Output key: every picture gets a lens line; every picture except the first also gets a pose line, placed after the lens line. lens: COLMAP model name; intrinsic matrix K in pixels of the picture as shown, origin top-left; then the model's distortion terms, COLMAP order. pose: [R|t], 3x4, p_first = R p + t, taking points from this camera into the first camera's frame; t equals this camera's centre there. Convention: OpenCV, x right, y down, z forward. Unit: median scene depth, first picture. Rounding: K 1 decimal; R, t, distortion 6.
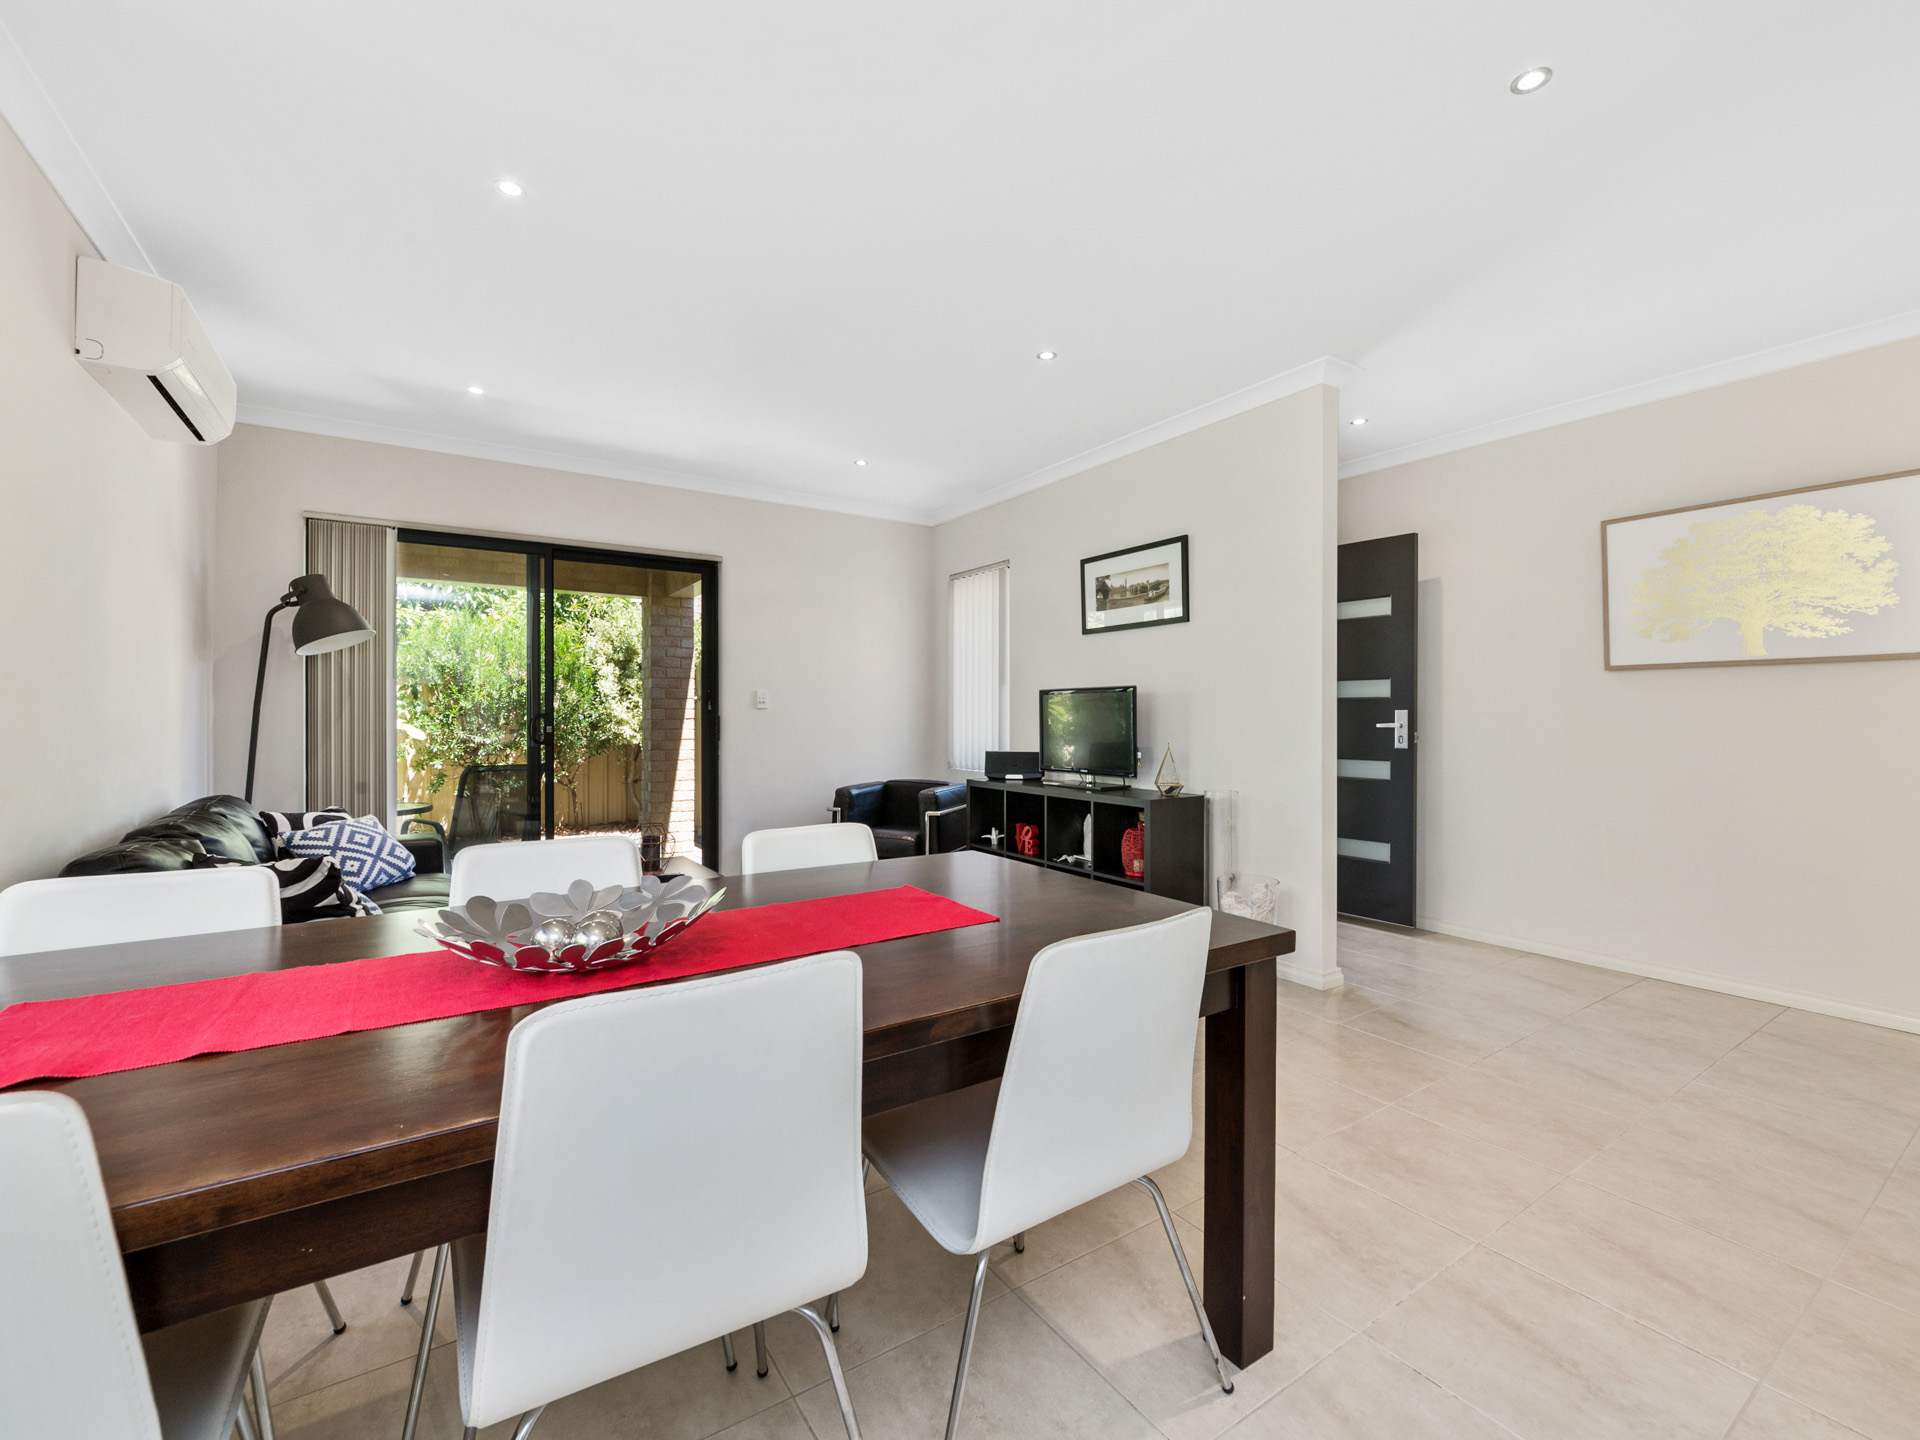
lens RADIAL K [[813.3, 0, 977.4], [0, 813.3, 716.9], [0, 0, 1]] dist [-0.019586, 0.000067]
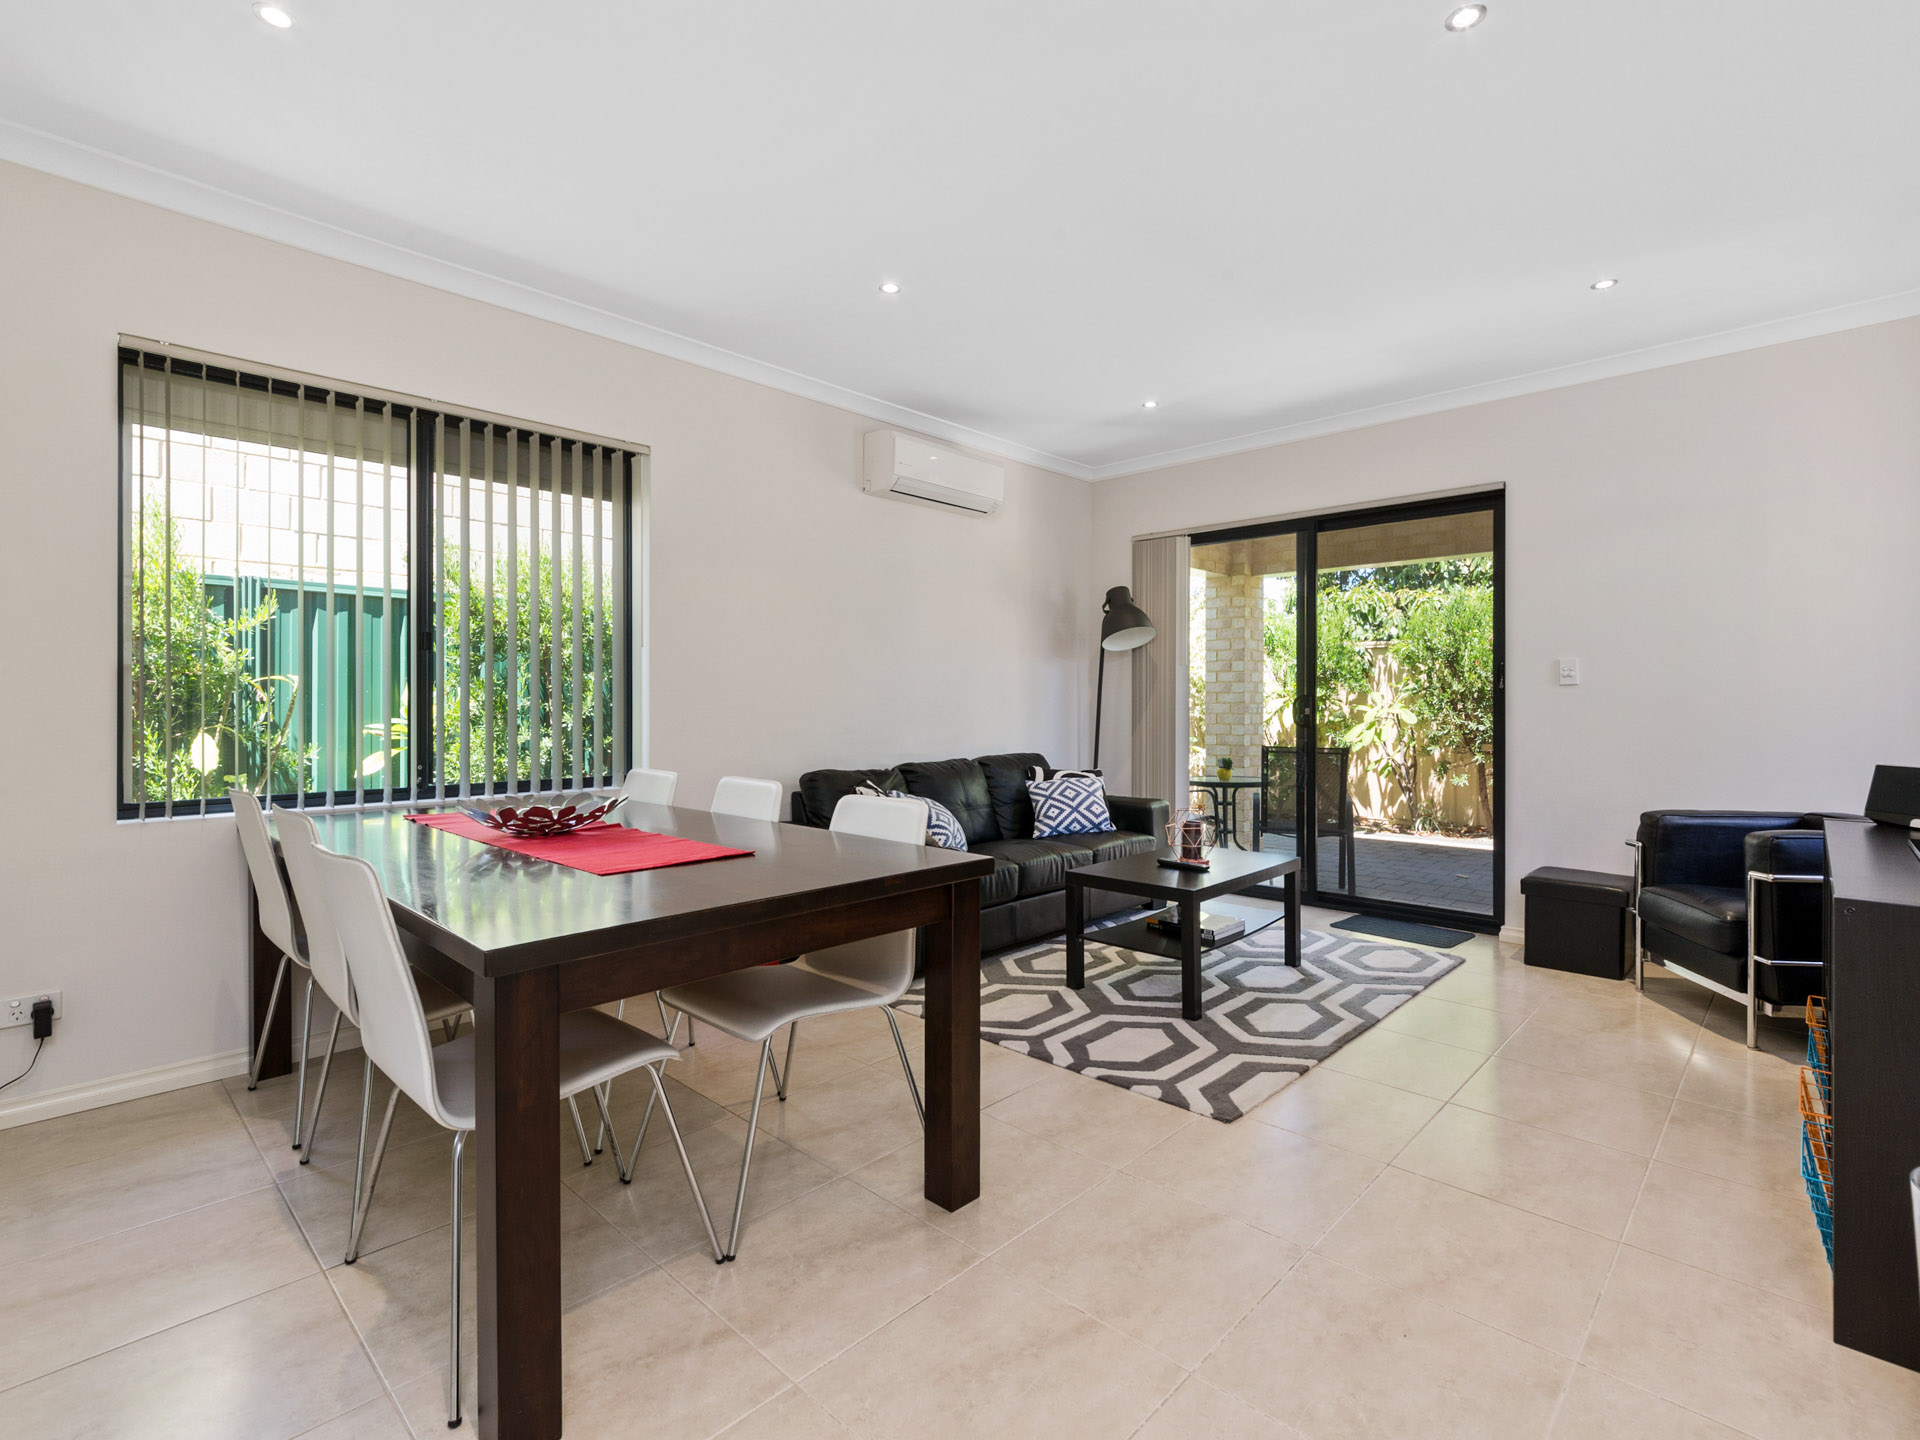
lens RADIAL K [[898.8, 0, 1002.5], [0, 898.8, 710.4], [0, 0, 1]] dist [-0.000667, -0.000146]
pose [[0.232103, 0.005919, -0.972673, 0.488515], [-0.001415, 0.999982, 0.005748, 0.009863], [0.972690, 0.000042, 0.232108, 0.462467]]
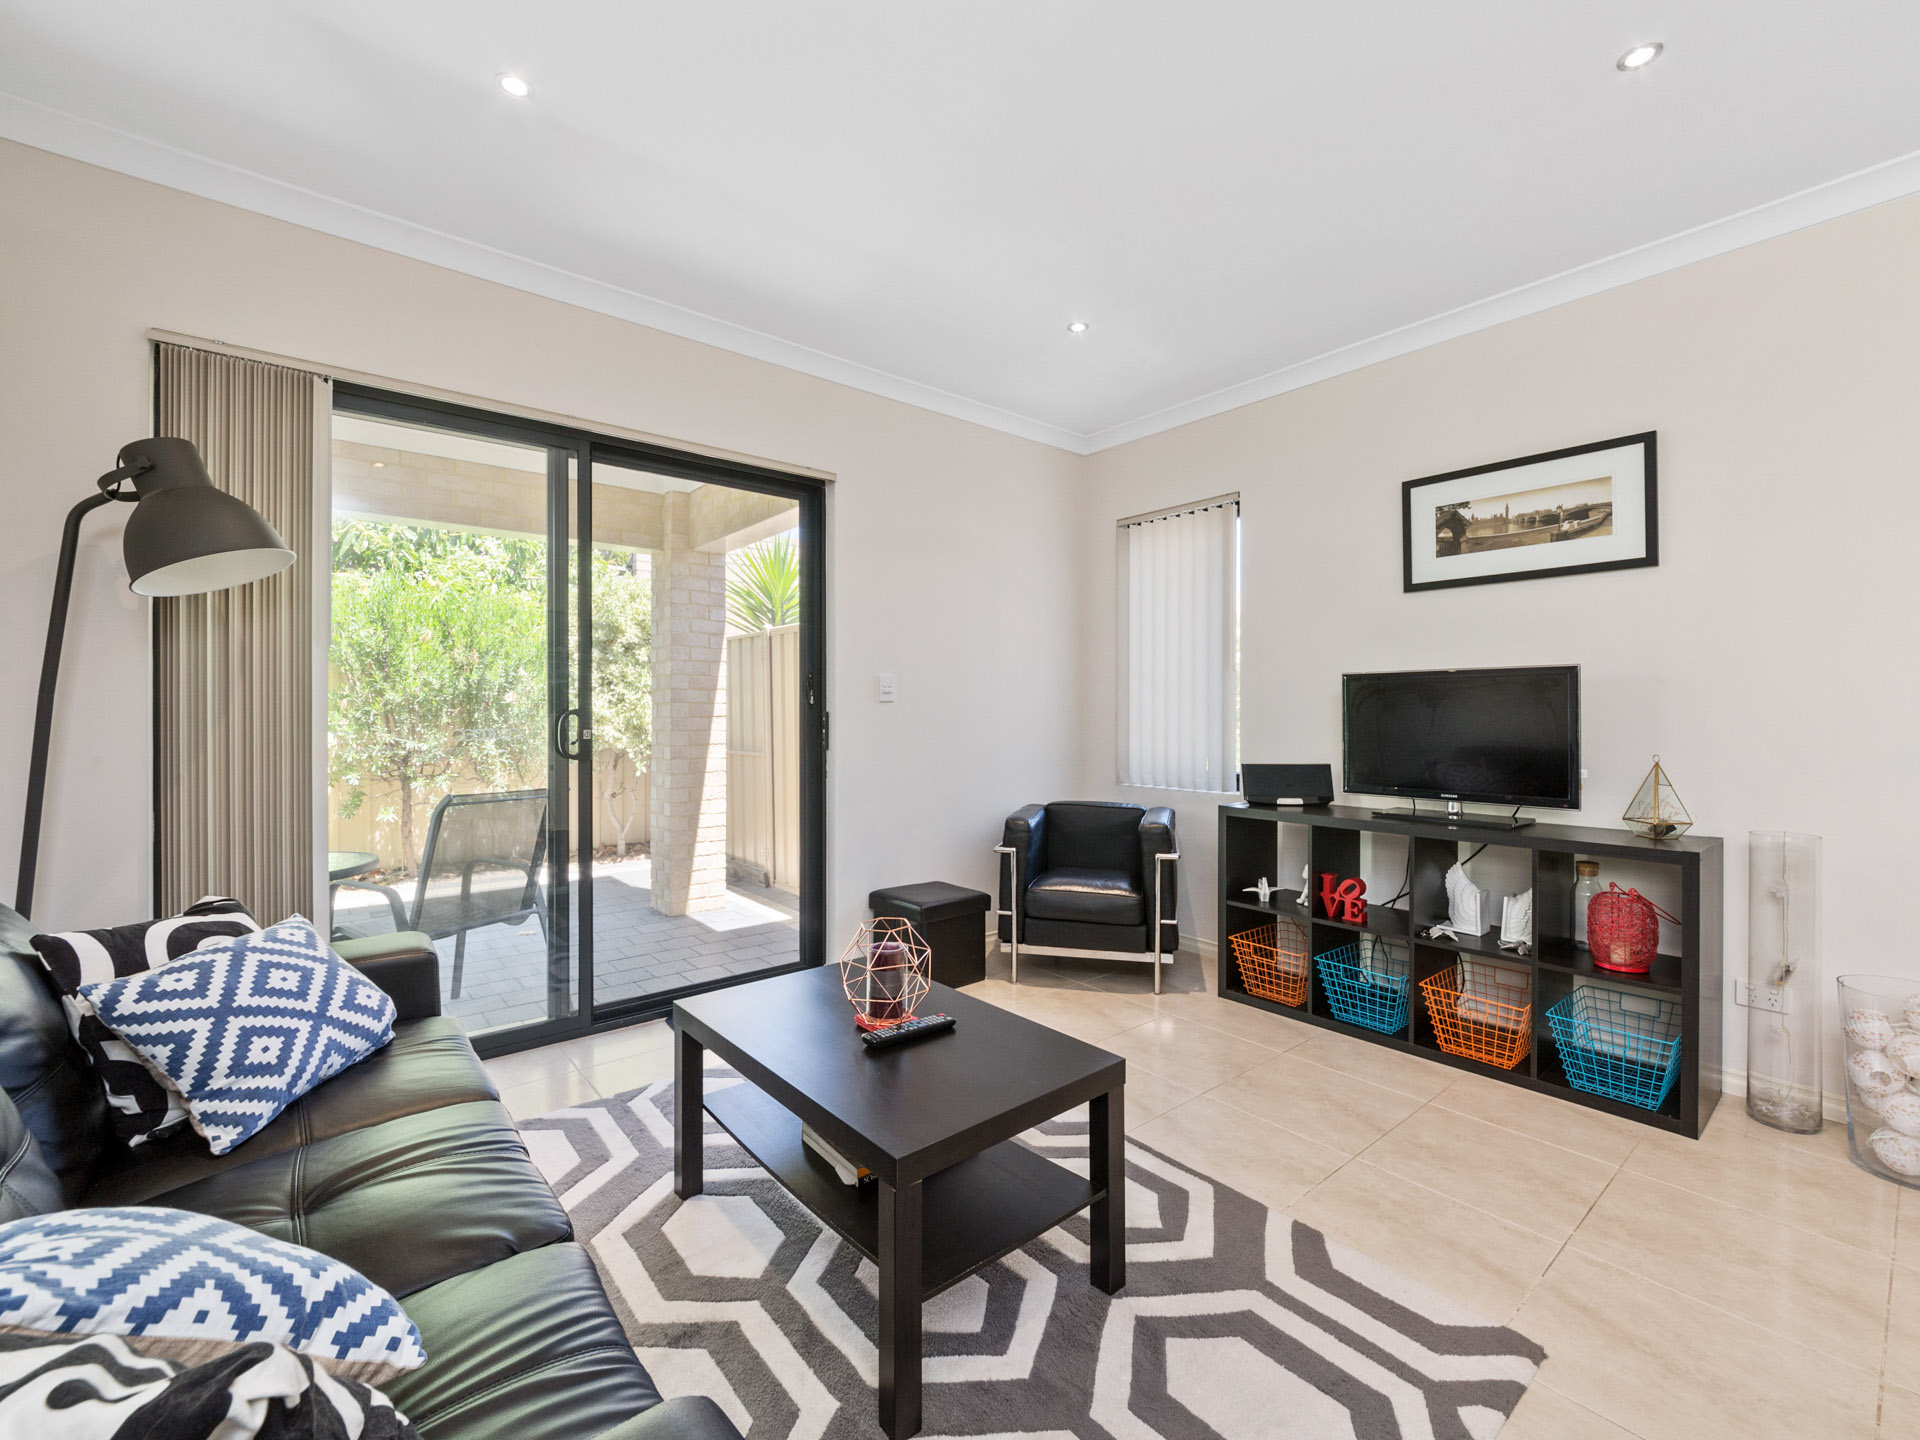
lens RADIAL K [[817.7, 0, 969.1], [0, 817.7, 709.8], [0, 0, 1]] dist [-0.009591, 0.001318]
pose [[0.995913, -0.001010, 0.090309, -0.340193], [0.001284, 0.999995, -0.002977, -0.001638], [-0.090305, 0.003080, 0.995909, 0.407852]]
